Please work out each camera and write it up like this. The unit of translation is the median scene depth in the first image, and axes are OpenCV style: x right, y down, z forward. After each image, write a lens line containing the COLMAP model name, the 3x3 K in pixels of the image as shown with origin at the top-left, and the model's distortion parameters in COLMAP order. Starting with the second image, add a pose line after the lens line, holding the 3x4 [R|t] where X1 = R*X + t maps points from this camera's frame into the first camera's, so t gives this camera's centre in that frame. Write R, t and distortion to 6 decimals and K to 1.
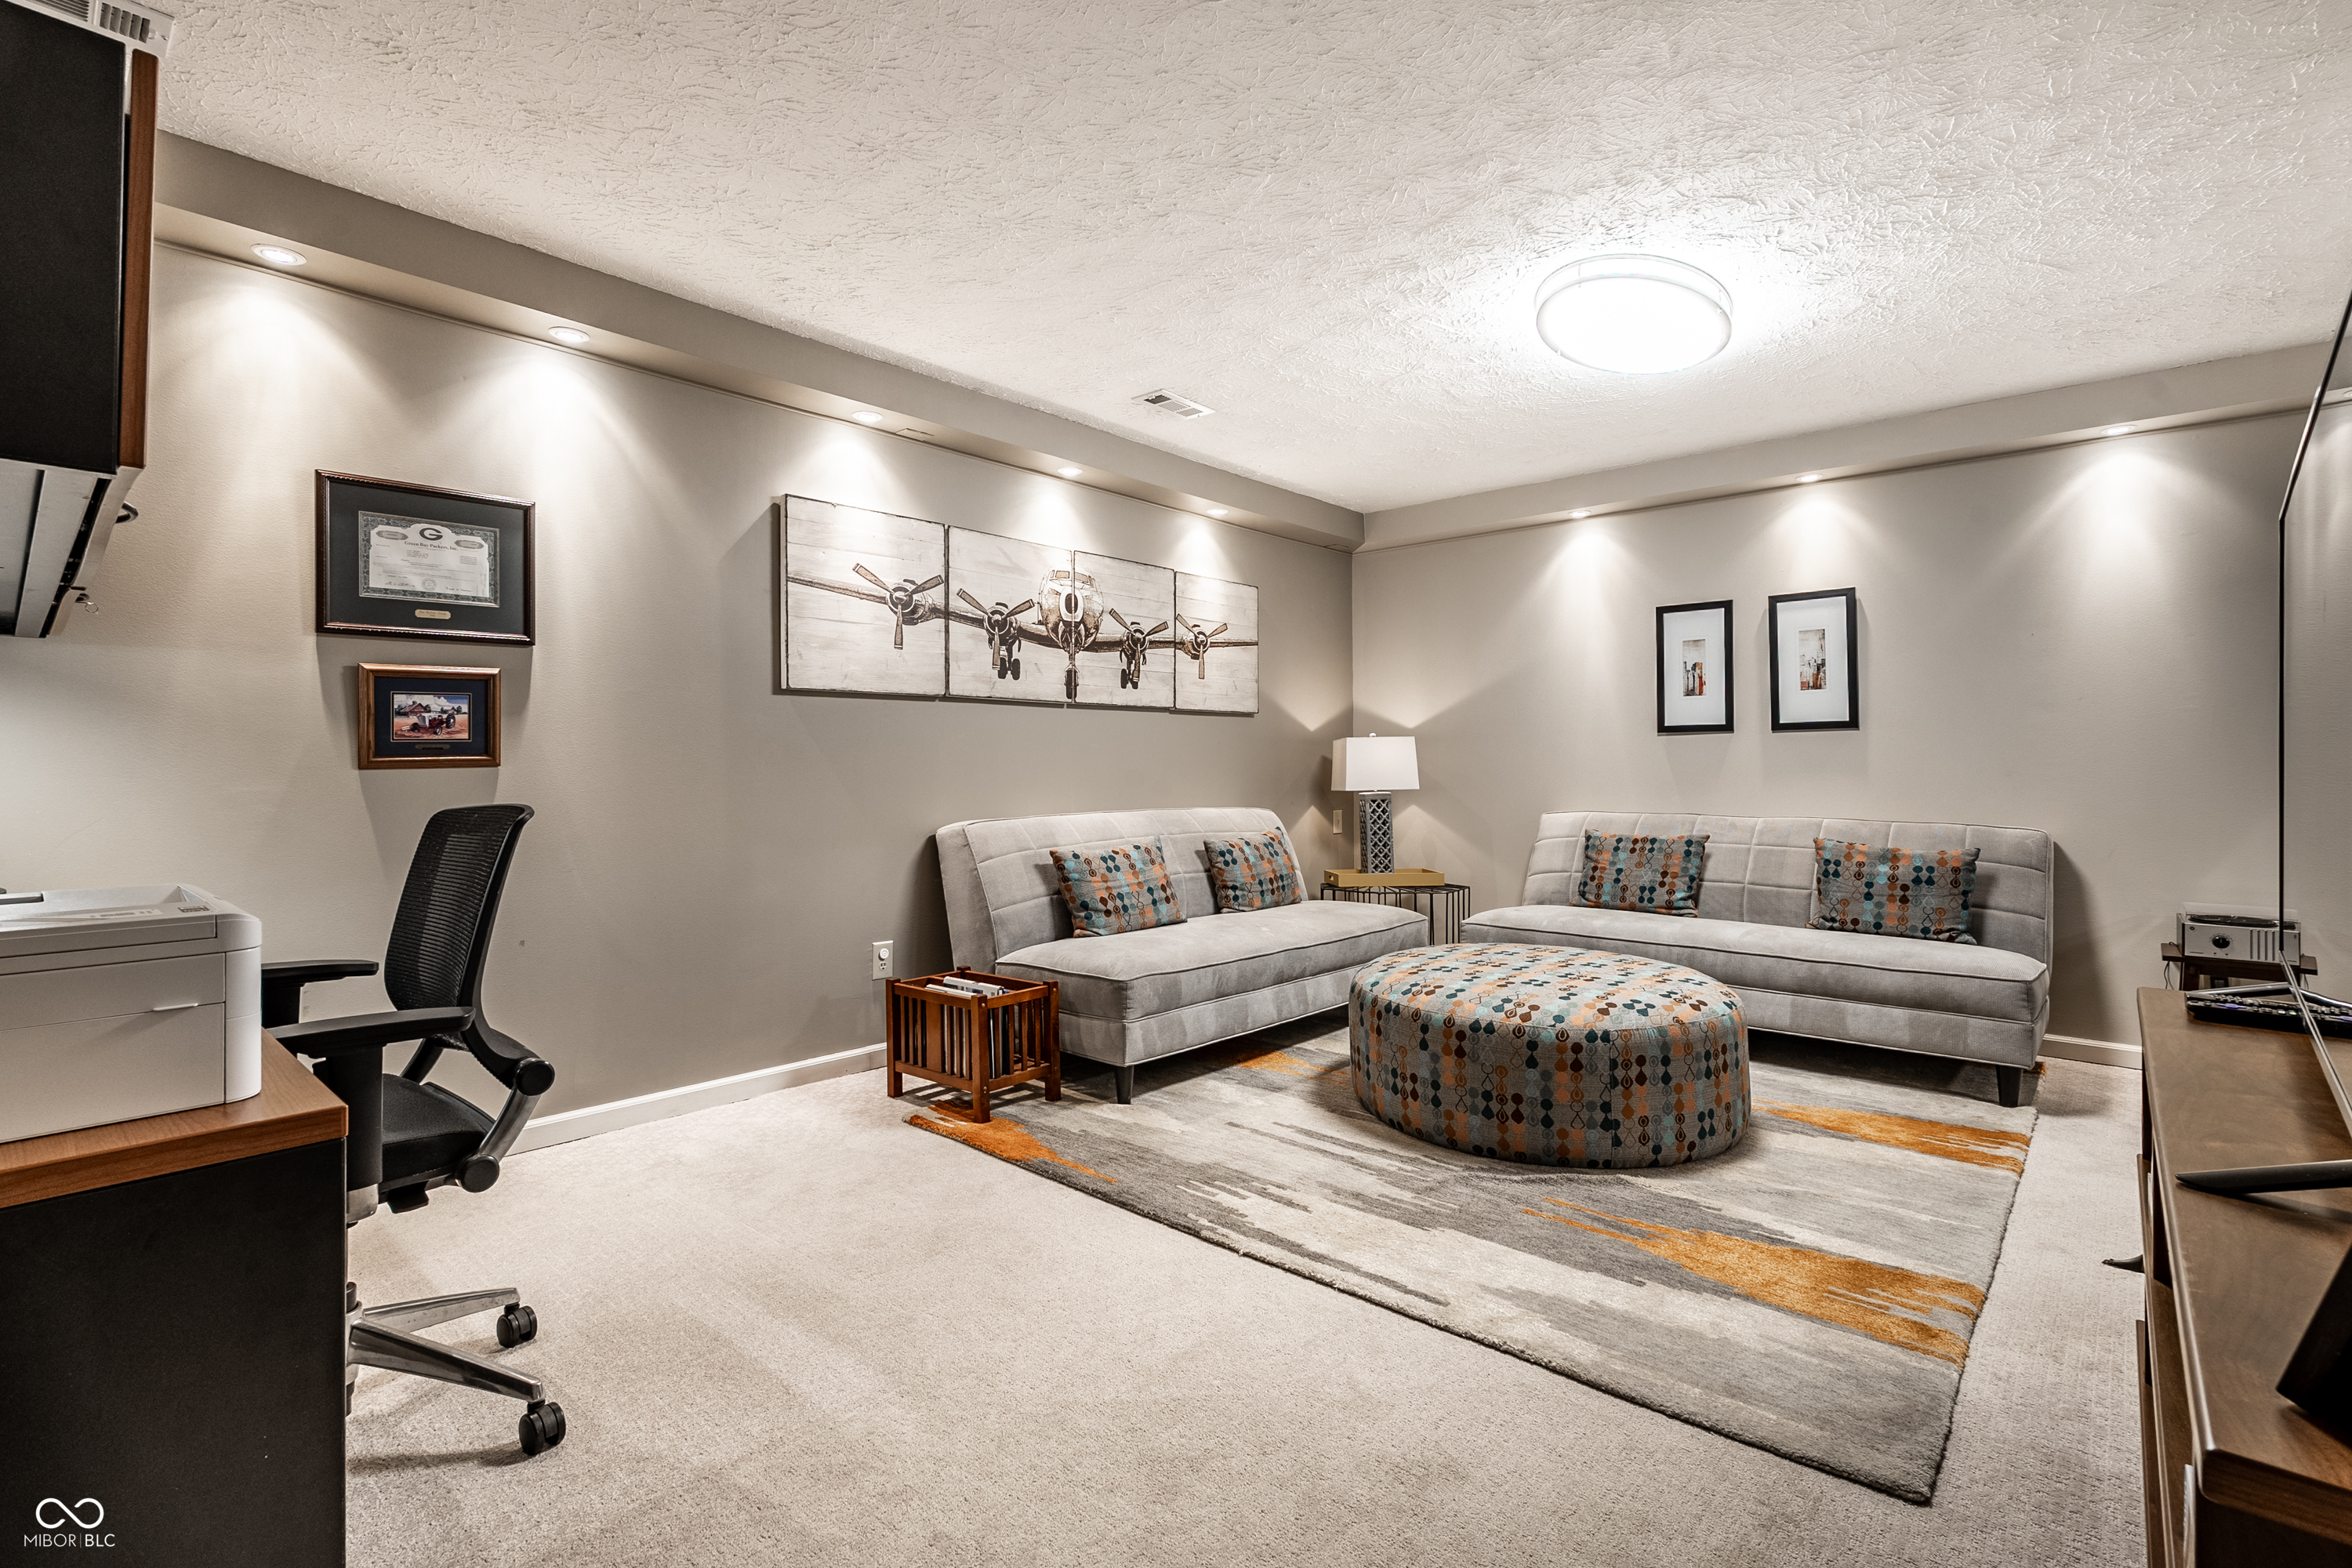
lens RADIAL K [[1045.6, 0, 1189.5], [0, 1045.6, 763.3], [0, 0, 1]] dist [-0.007871, 0.001428]
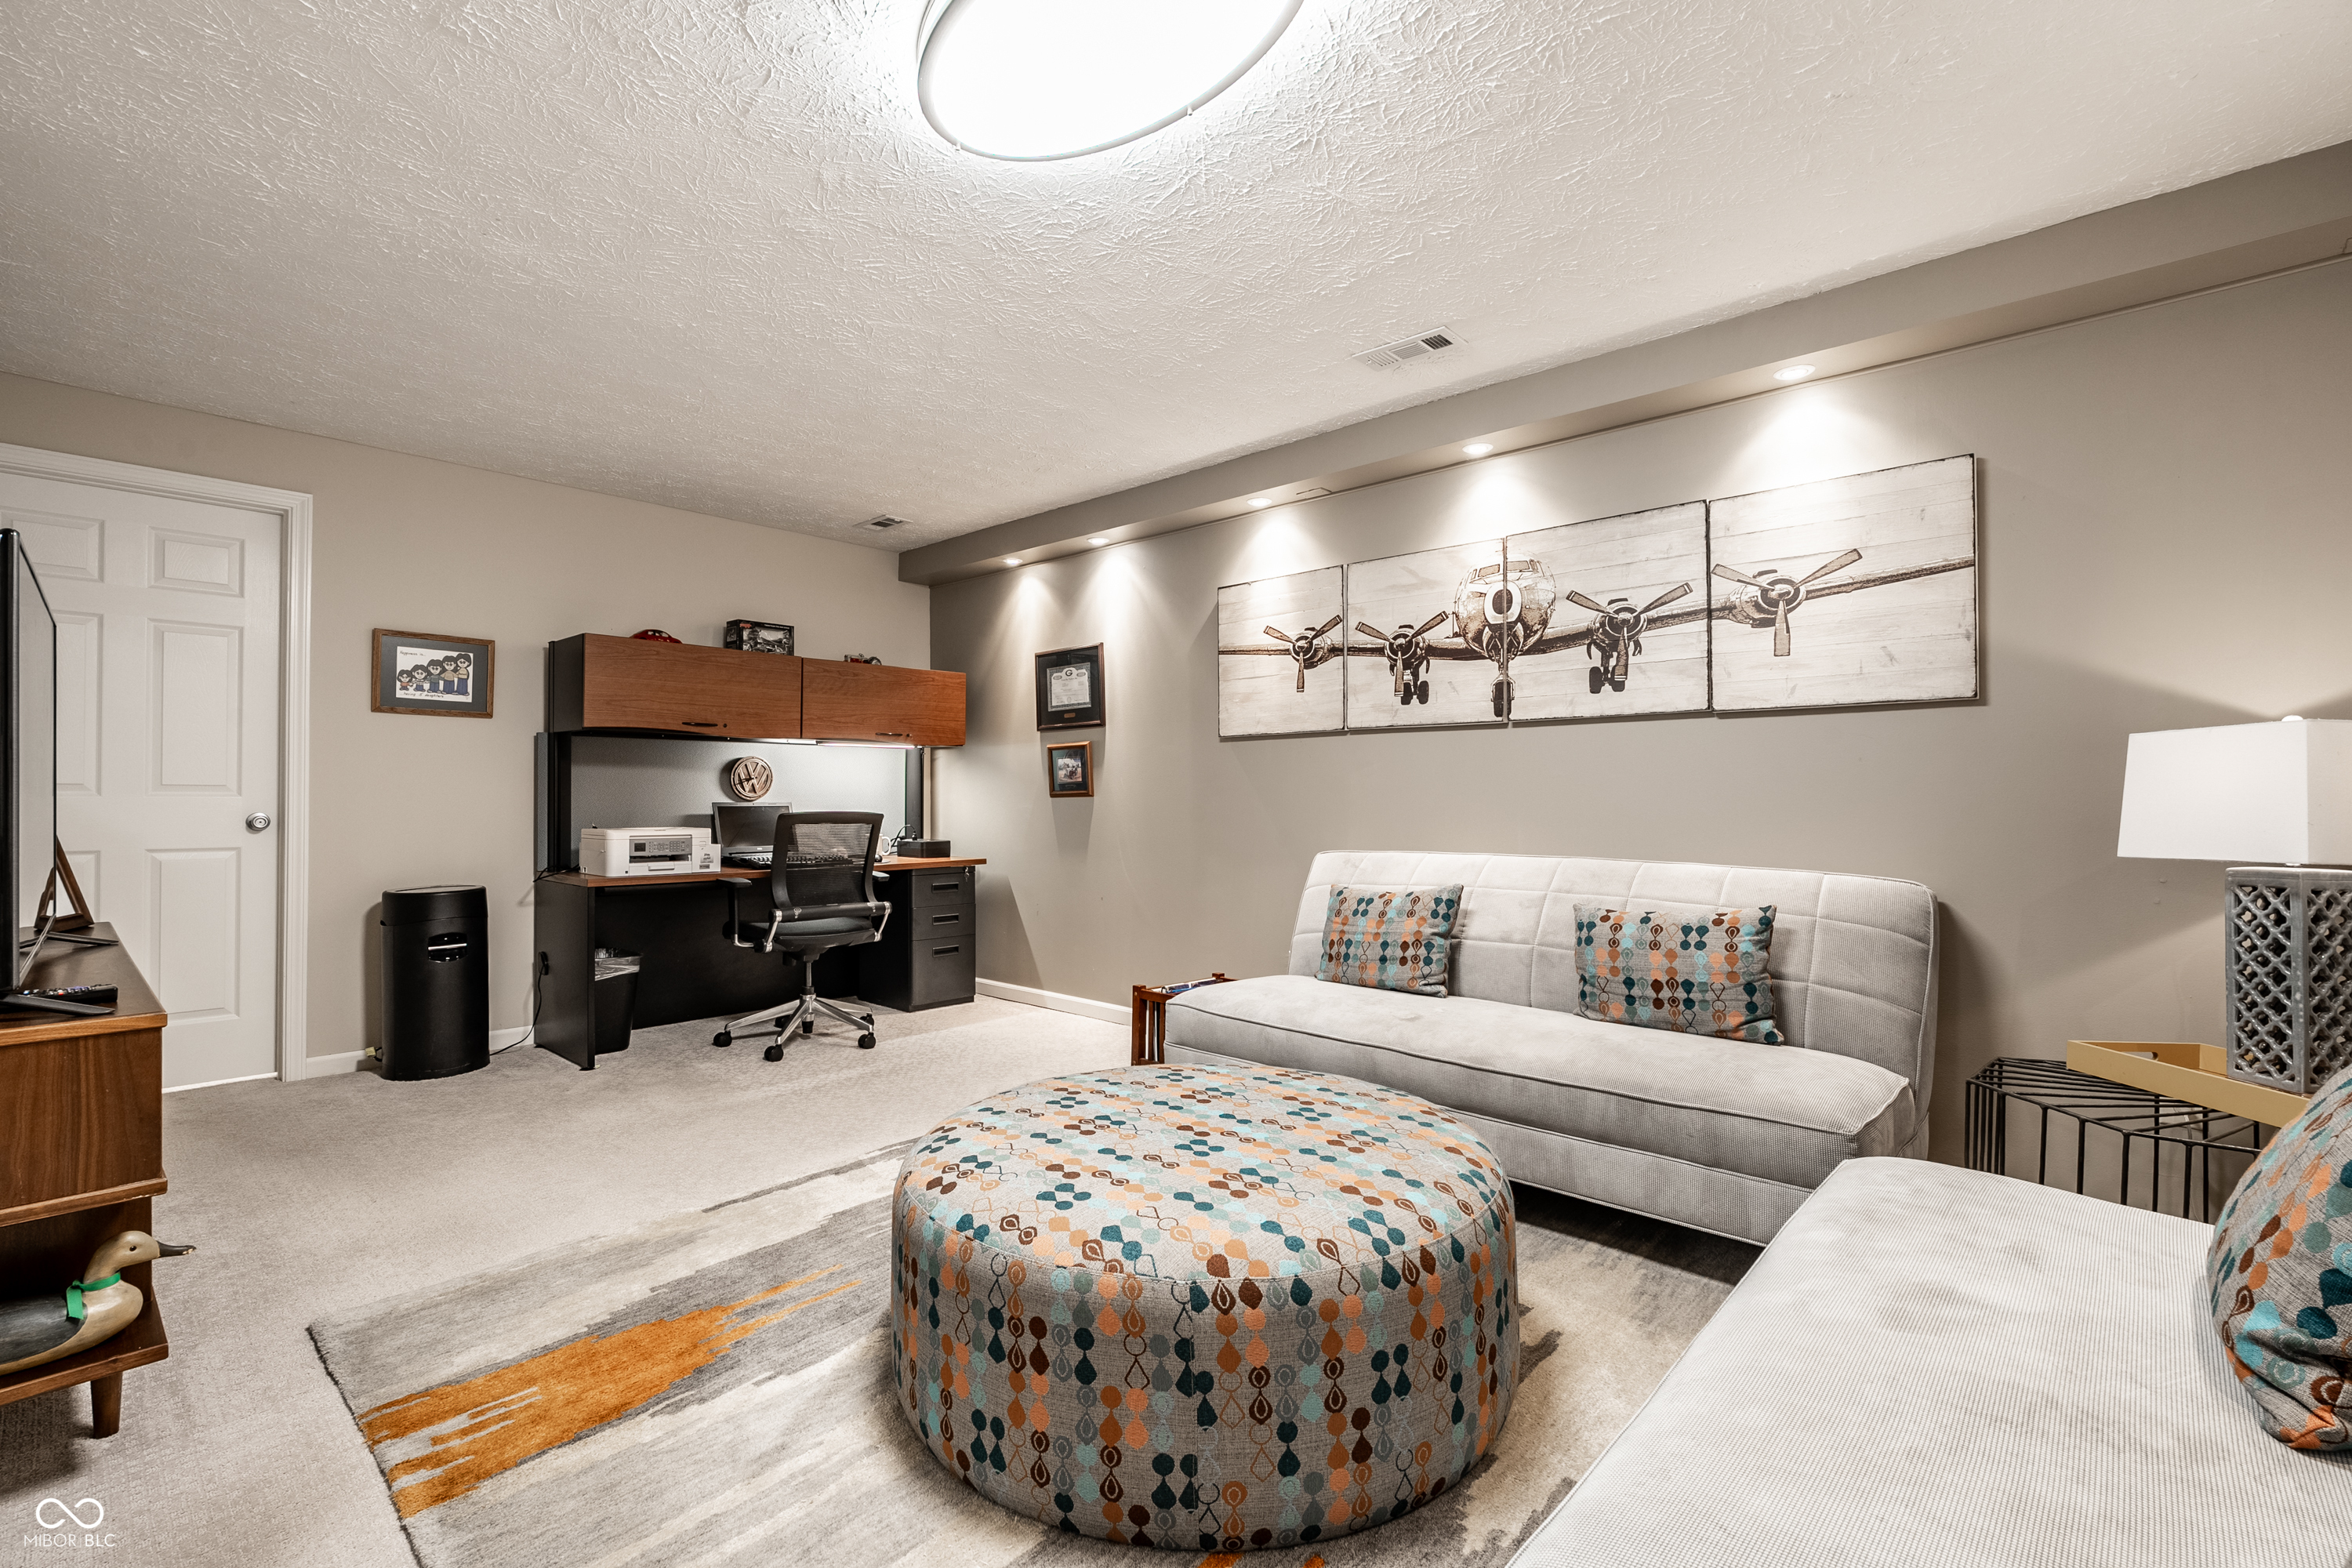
lens RADIAL K [[1045.6, 0, 1161.4], [0, 1045.6, 787.9], [0, 0, 1]] dist [-0.007871, 0.001428]
pose [[-0.008267, -0.010179, -0.999914, 0.754859], [-0.001971, 0.999946, -0.010163, 0.003968], [0.999964, 0.001887, -0.008287, 0.777436]]
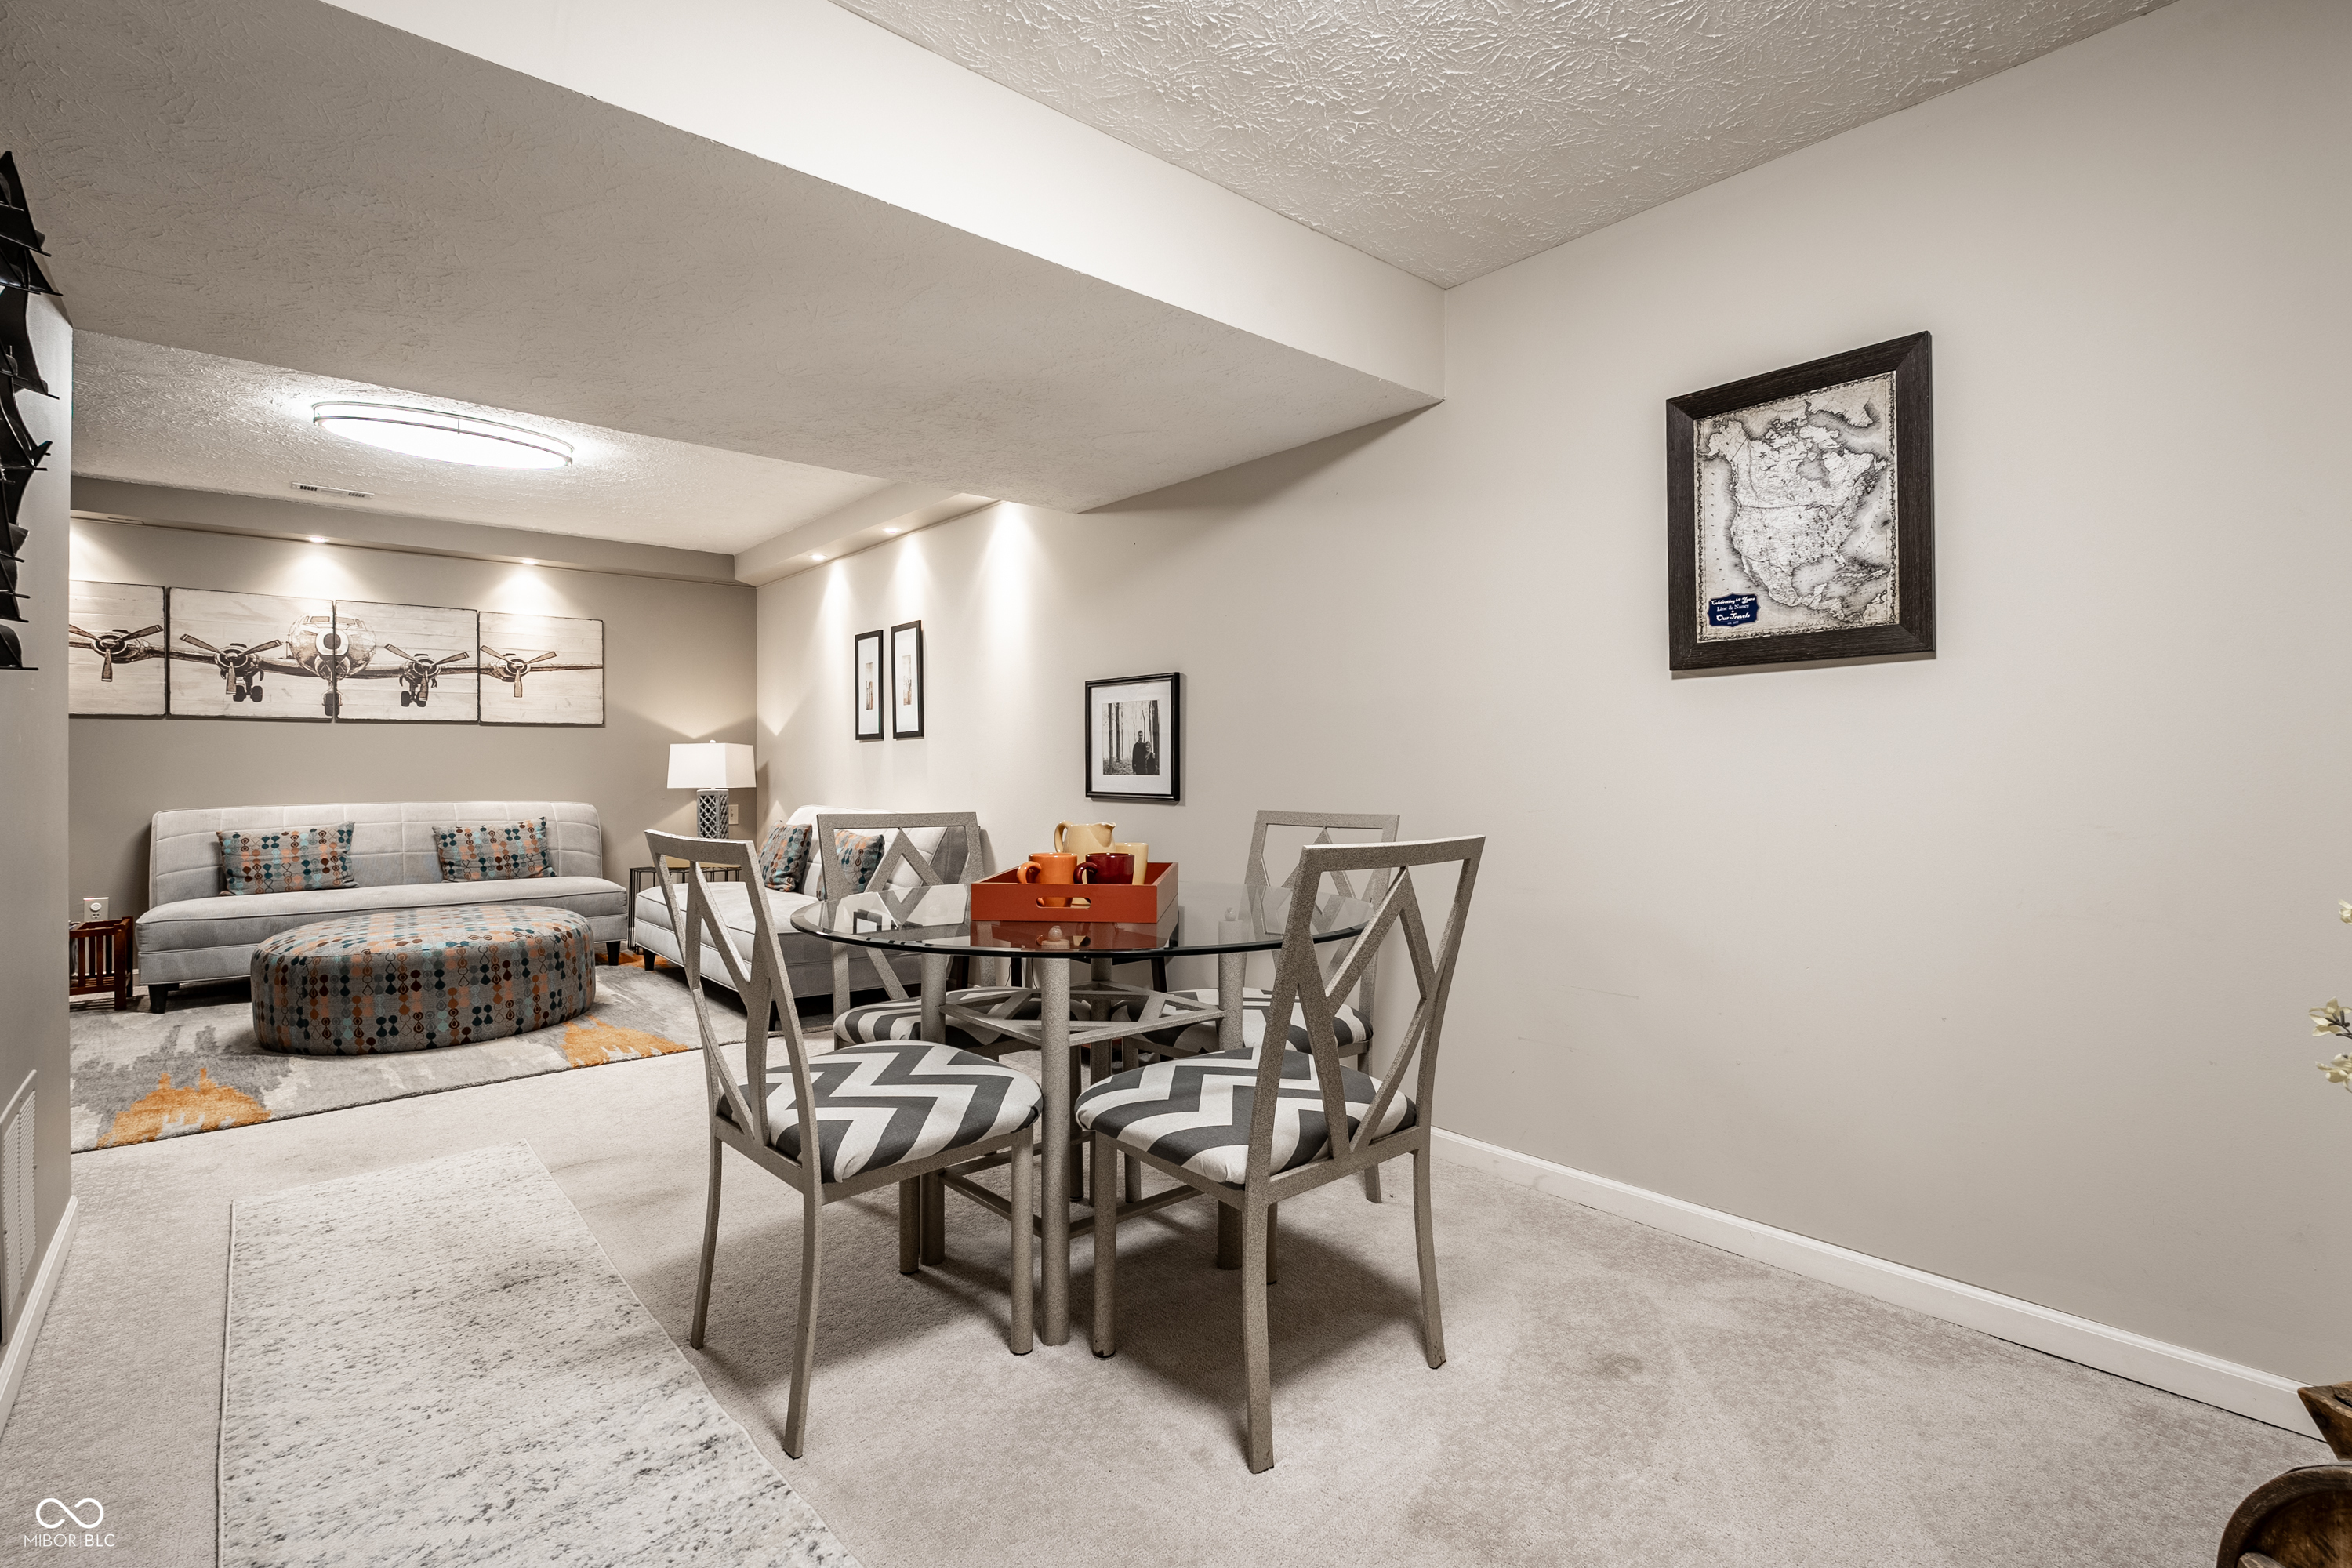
lens RADIAL K [[1045.6, 0, 1221.6], [0, 1045.6, 770.2], [0, 0, 1]] dist [-0.007871, 0.001428]
pose [[0.995611, 0.000397, -0.093591, 1.156849], [0.000139, 0.999984, 0.005724, -0.001859], [0.093592, -0.005711, 0.995594, -0.182005]]
